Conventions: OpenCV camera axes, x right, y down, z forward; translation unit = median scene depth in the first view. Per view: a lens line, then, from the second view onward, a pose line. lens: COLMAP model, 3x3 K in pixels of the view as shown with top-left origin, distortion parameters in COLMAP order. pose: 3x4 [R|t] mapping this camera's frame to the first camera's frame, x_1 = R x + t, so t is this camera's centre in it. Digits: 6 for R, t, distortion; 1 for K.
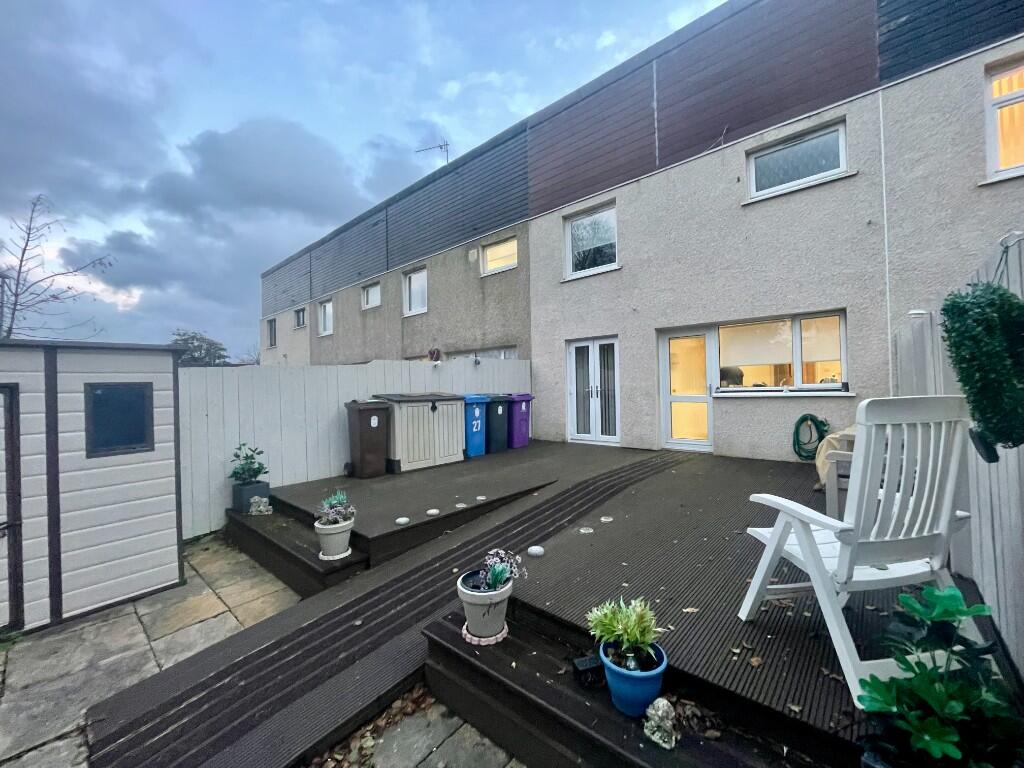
lens RADIAL K [[411.5, 0, 514.1], [0, 411.5, 381.6], [0, 0, 1]] dist [-0.001078, 0.000095]
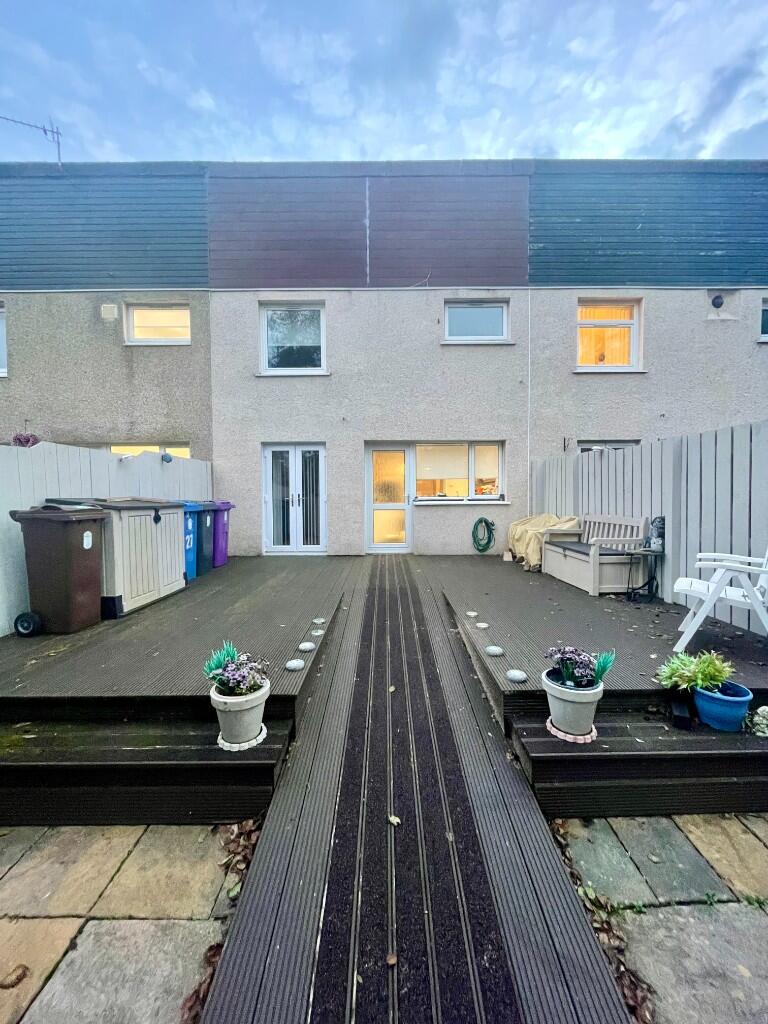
lens RADIAL K [[411.5, 0, 384.0], [0, 411.5, 512.0], [0, 0, 1]] dist [-0.001078, 0.000095]
pose [[0.746774, -0.007355, 0.665037, -0.331627], [-0.019802, 0.999250, 0.033287, 0.019037], [-0.664782, -0.038027, 0.746068, 0.182078]]
